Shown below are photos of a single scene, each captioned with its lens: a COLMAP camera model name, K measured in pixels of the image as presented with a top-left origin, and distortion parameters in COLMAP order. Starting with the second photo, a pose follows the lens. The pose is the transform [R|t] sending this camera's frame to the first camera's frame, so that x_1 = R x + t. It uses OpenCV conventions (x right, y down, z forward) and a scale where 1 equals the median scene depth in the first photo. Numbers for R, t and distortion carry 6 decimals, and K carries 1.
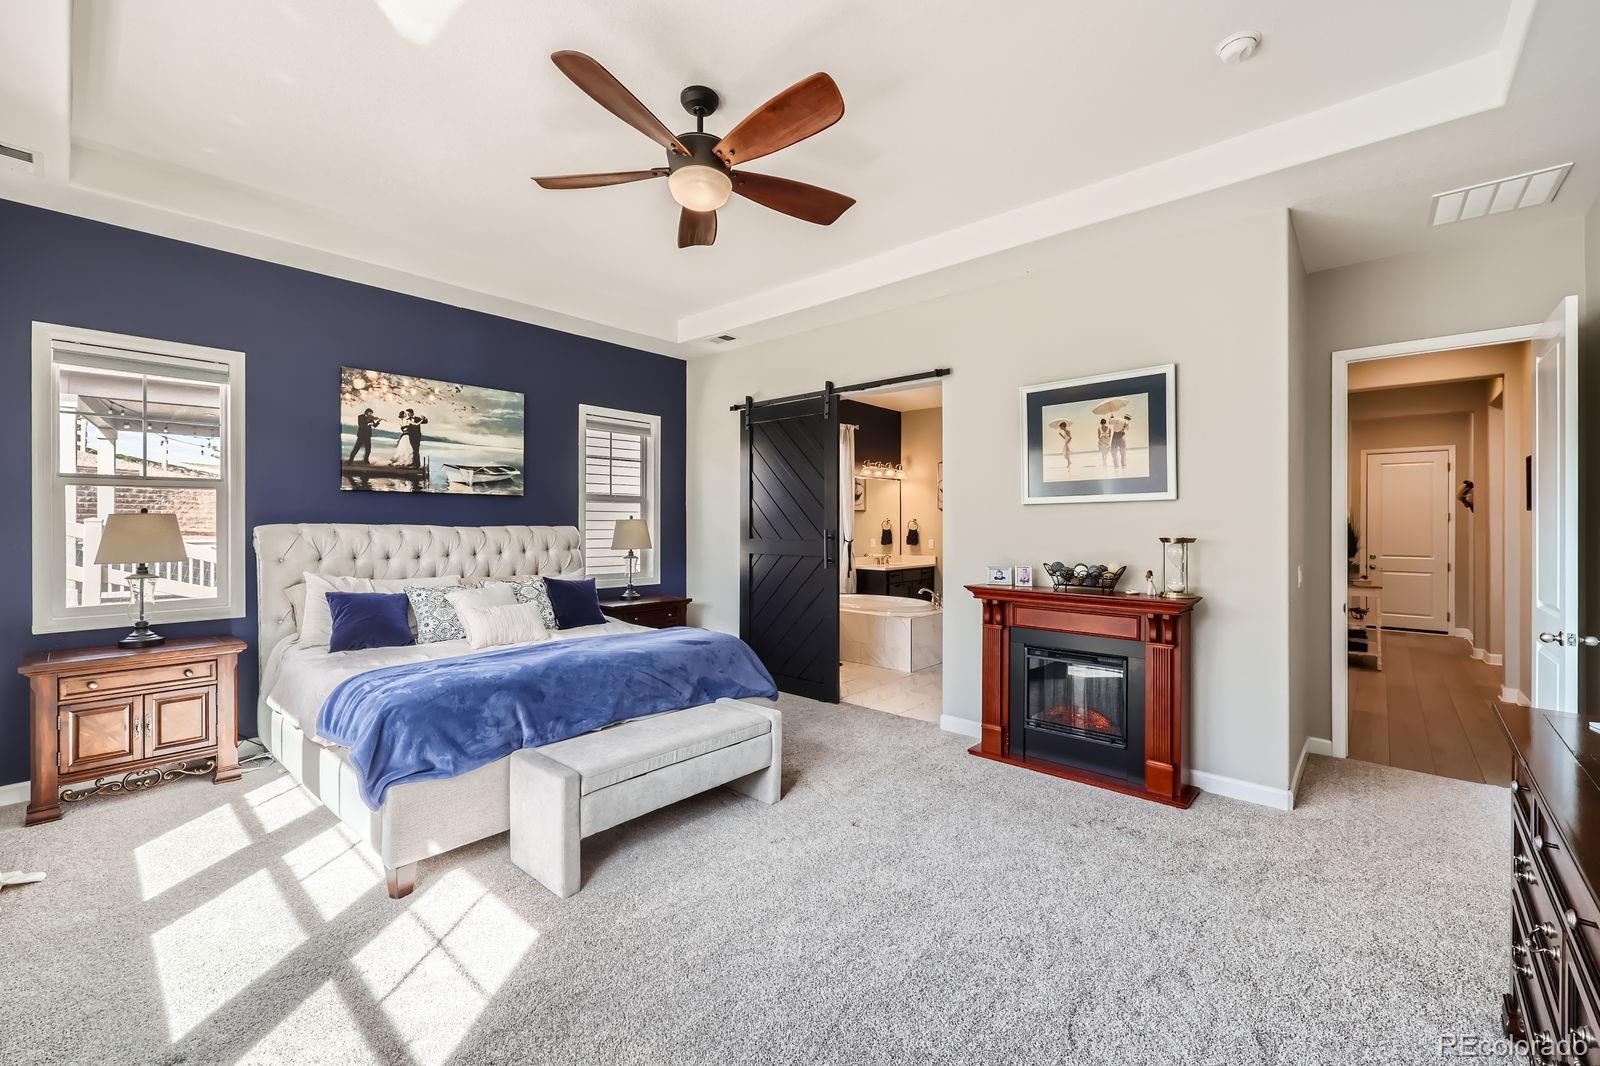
lens RADIAL K [[659.4, 0, 800.4], [0, 659.4, 525.3], [0, 0, 1]] dist [0.001128, 0.000017]
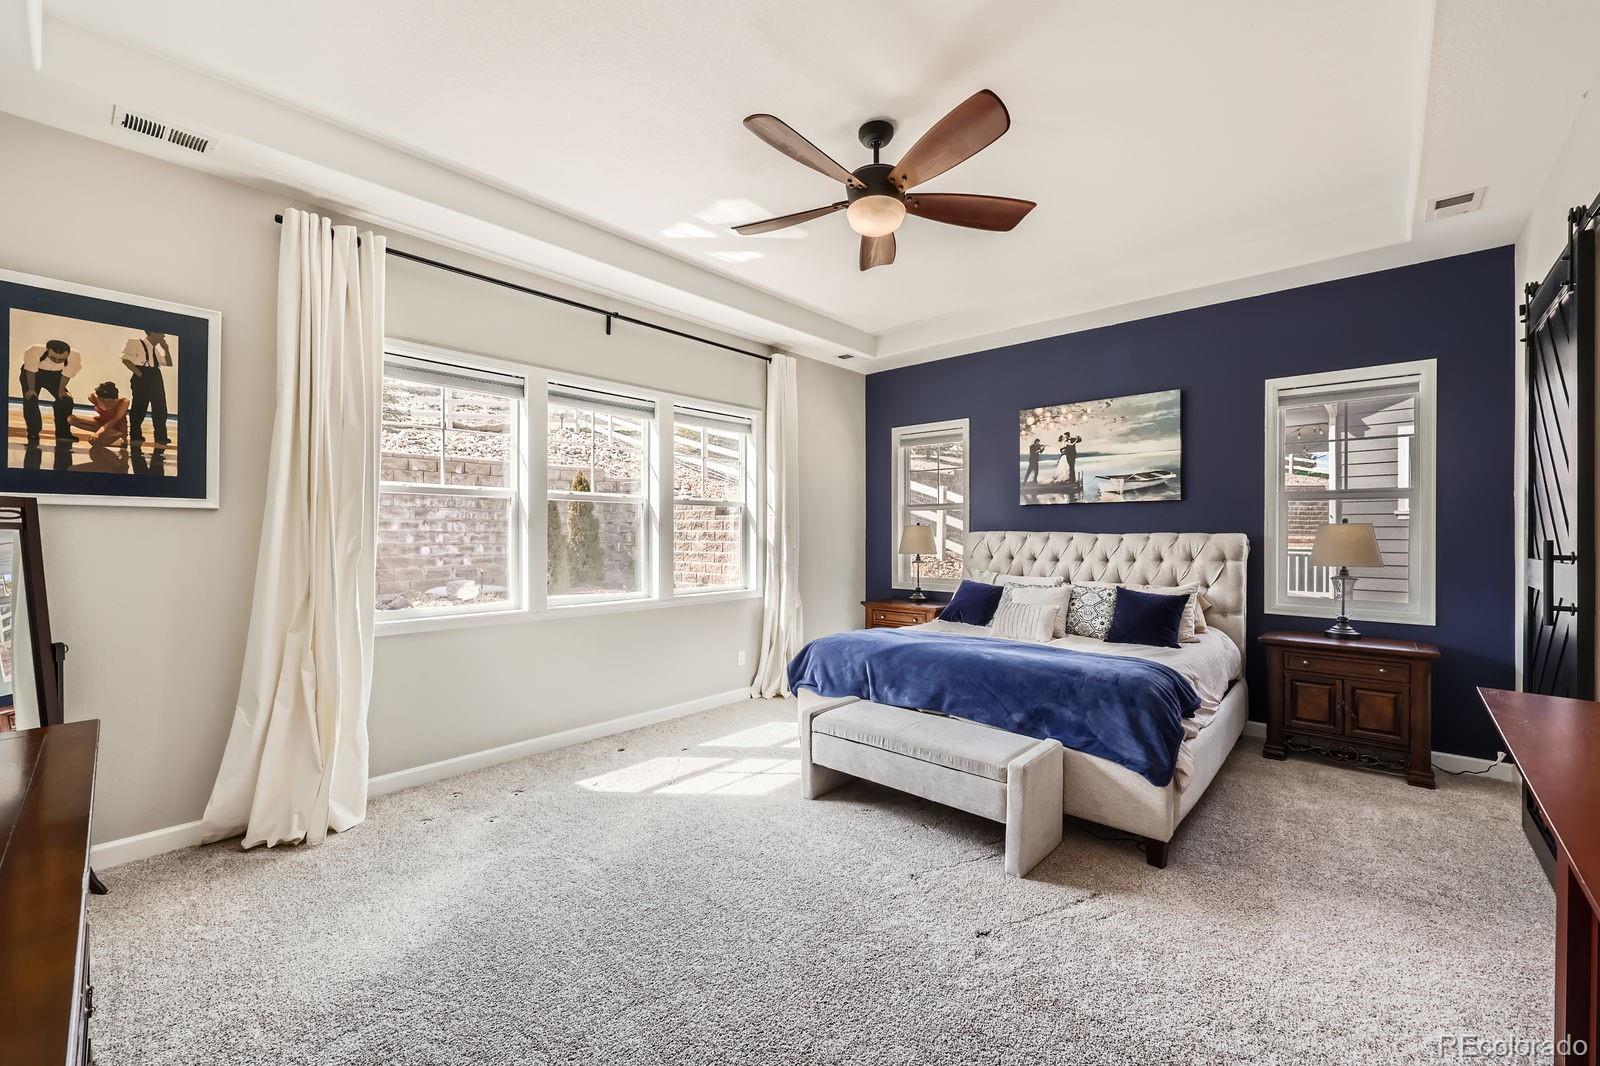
lens RADIAL K [[659.4, 0, 800.4], [0, 659.4, 525.3], [0, 0, 1]] dist [0.001128, 0.000017]
pose [[-0.020461, -0.010991, -0.999730, 0.572246], [0.000919, 0.999939, -0.011012, -0.000181], [0.999790, -0.001144, -0.020449, 0.551359]]
